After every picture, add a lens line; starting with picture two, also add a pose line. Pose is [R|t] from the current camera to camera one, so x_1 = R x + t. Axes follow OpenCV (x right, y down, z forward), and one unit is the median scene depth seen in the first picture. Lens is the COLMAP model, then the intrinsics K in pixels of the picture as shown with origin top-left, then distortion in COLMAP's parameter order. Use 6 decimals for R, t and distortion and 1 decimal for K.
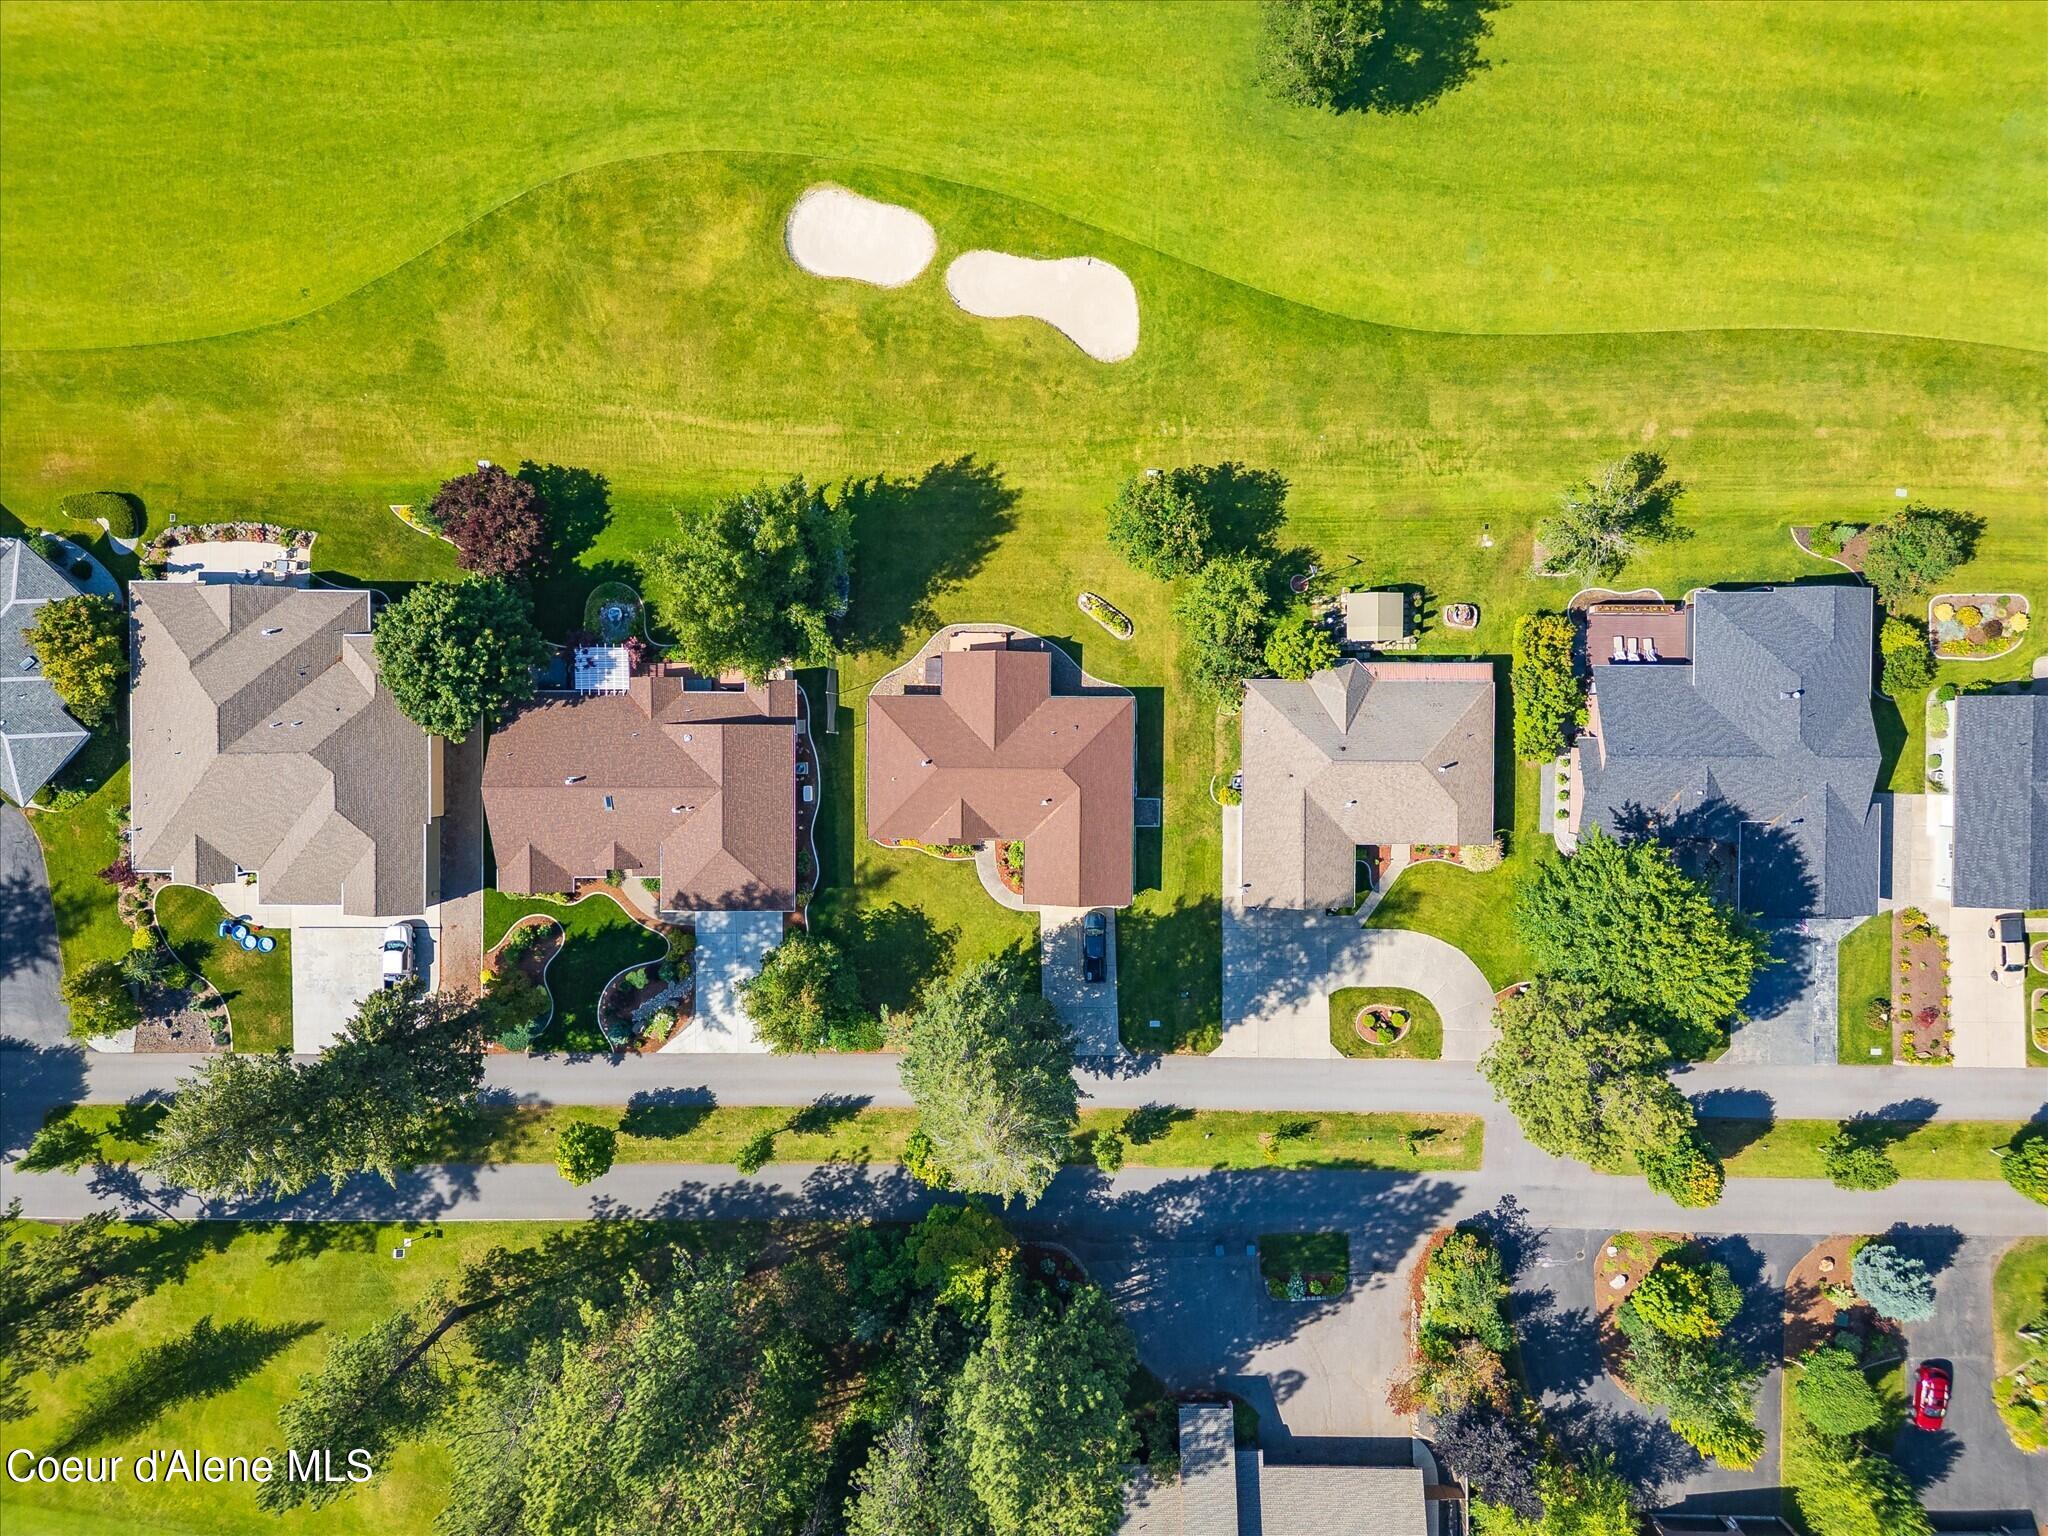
lens RADIAL K [[1420.4, 0, 1026.0], [0, 1420.4, 779.0], [0, 0, 1]] dist [0.066803, -0.056076]
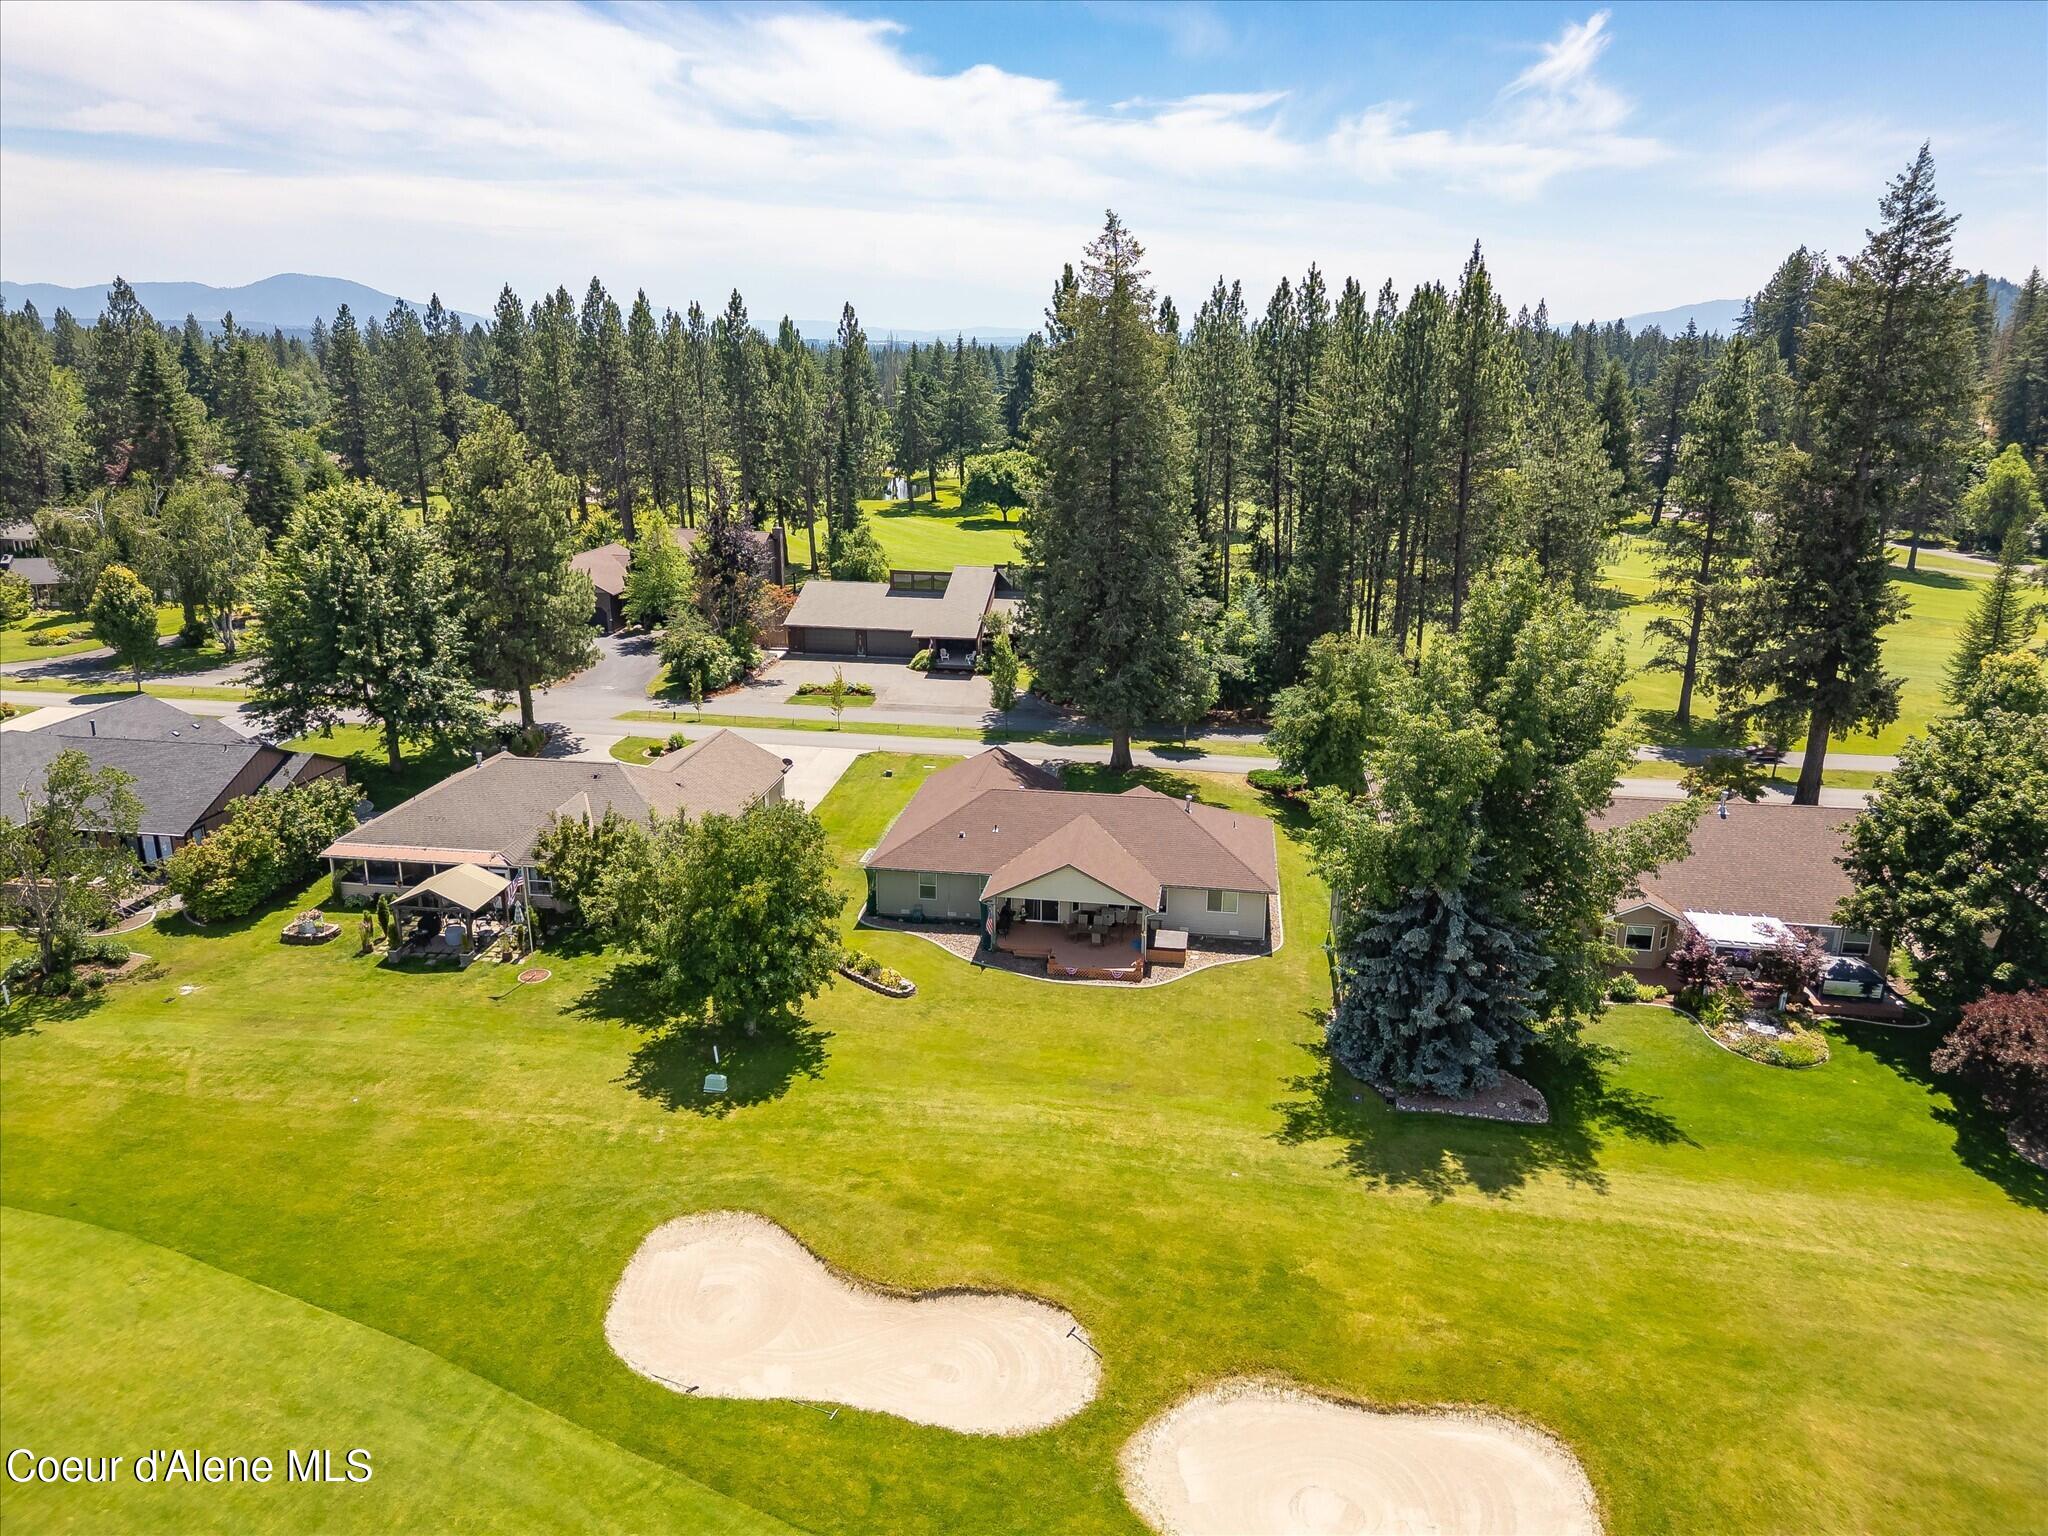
lens RADIAL K [[1420.4, 0, 1026.0], [0, 1420.4, 779.0], [0, 0, 1]] dist [0.066803, -0.056076]
pose [[-0.991052, -0.050030, 0.123747, -0.073832], [0.133265, -0.318495, 0.938510, -0.634682], [-0.007541, 0.946603, 0.322312, 0.737969]]
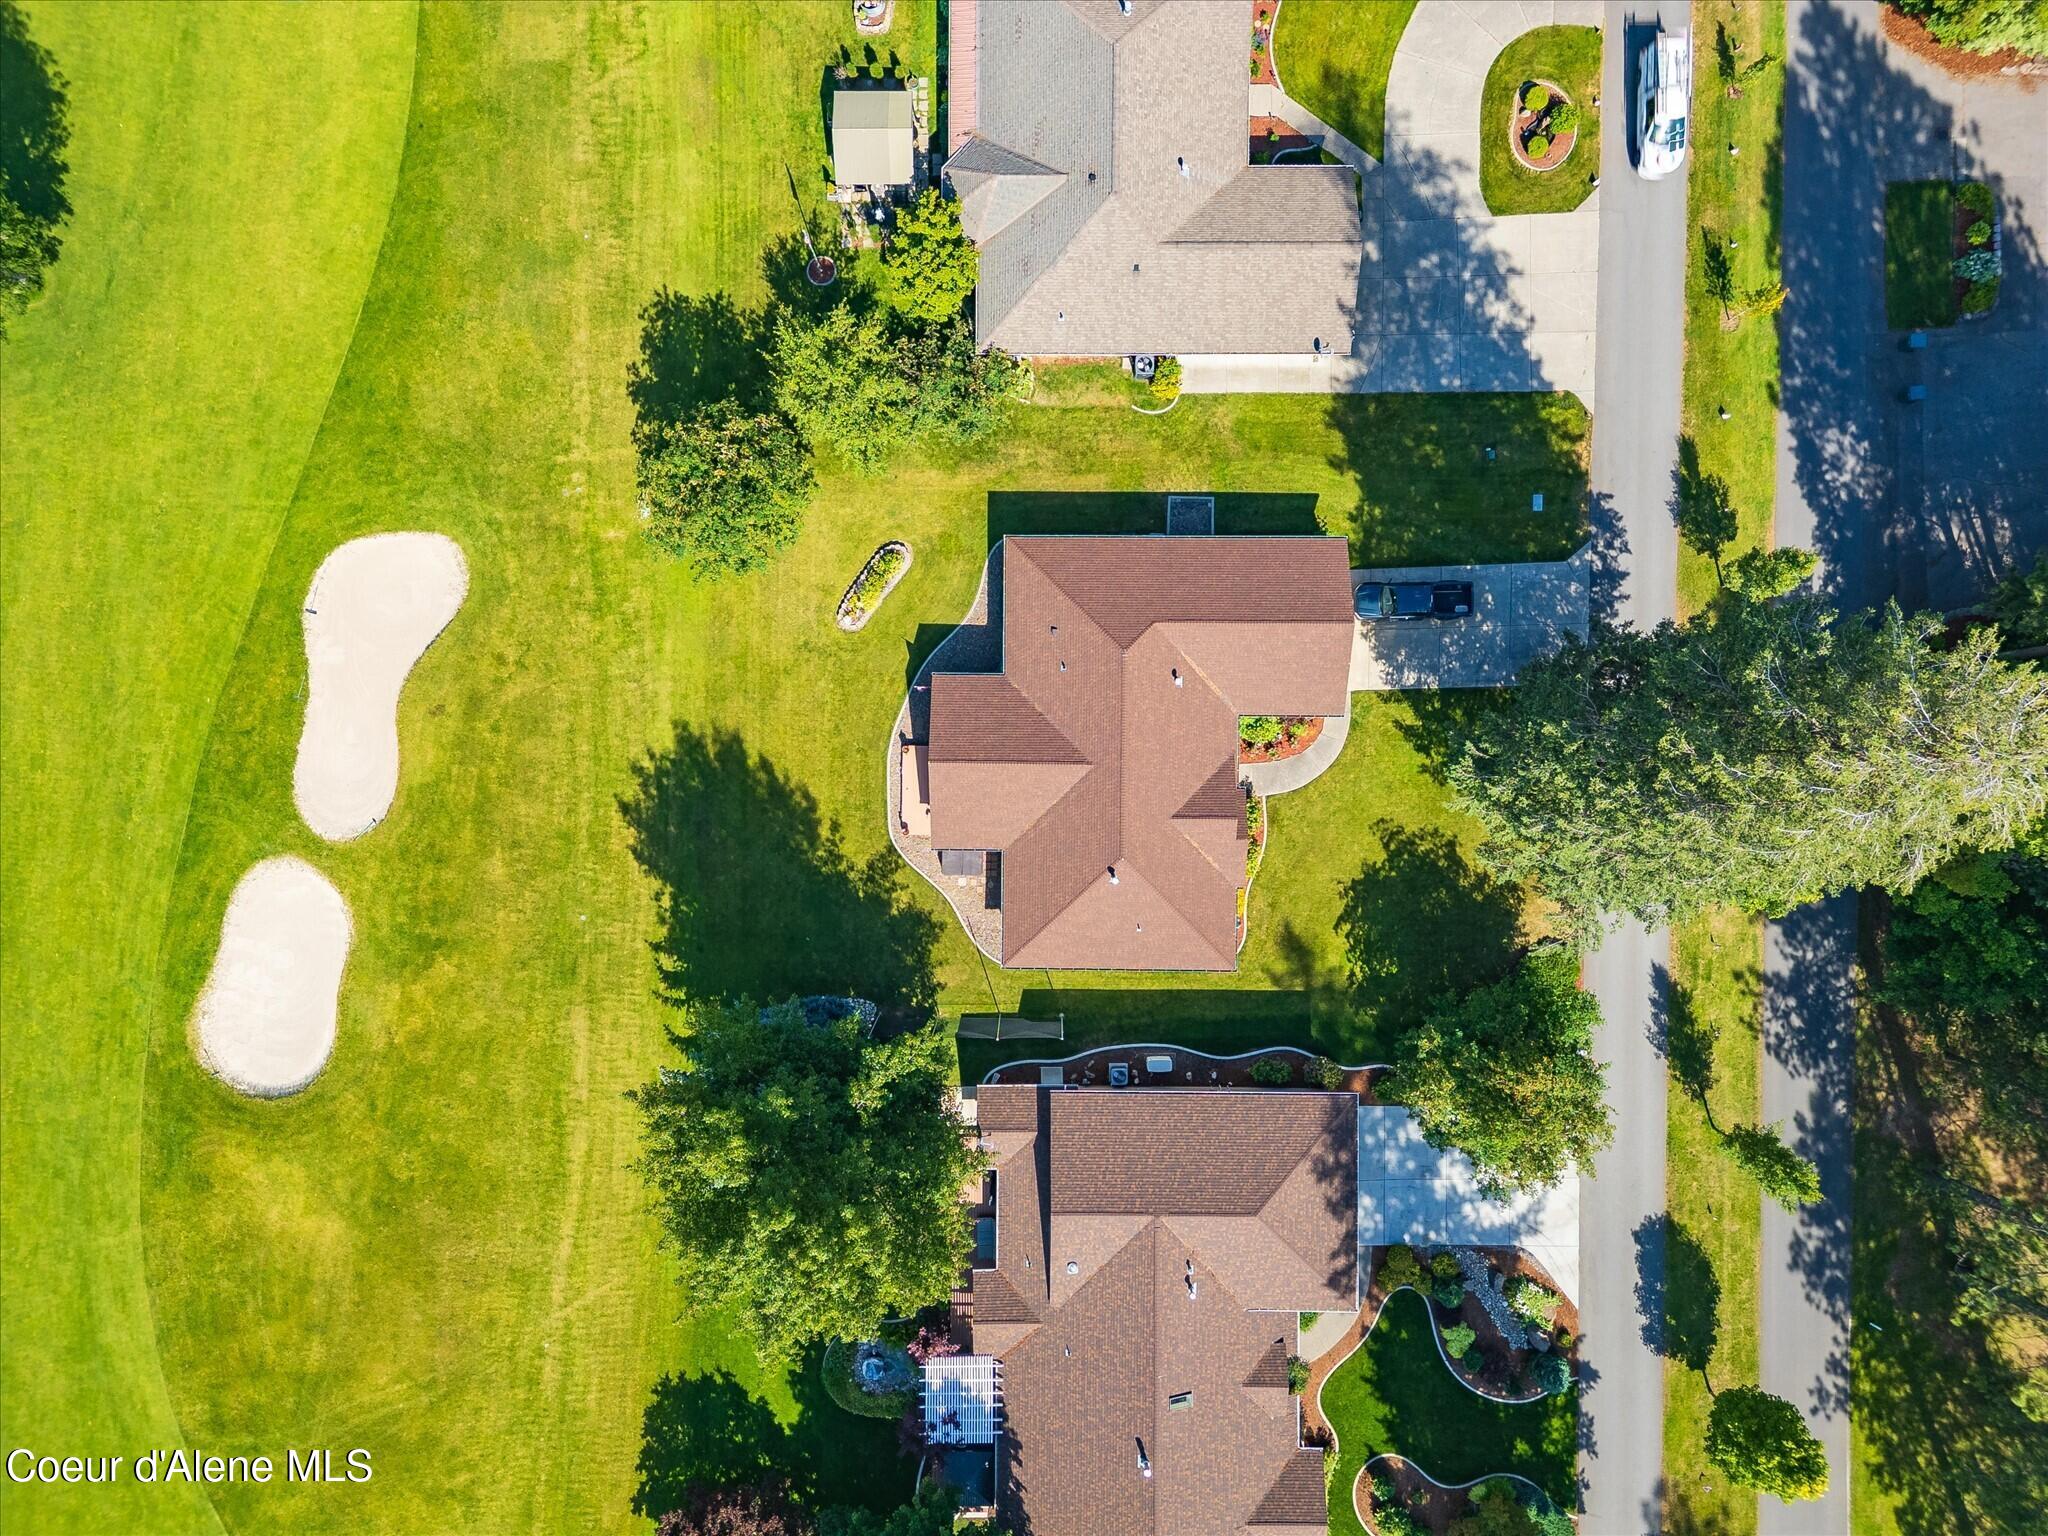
lens RADIAL K [[1420.4, 0, 1026.0], [0, 1420.4, 779.0], [0, 0, 1]] dist [0.066803, -0.056076]
pose [[0.000281, -0.999797, -0.020168, -0.015875], [0.999486, 0.000927, -0.032046, -0.028343], [0.032059, -0.020149, 0.999283, 0.378697]]
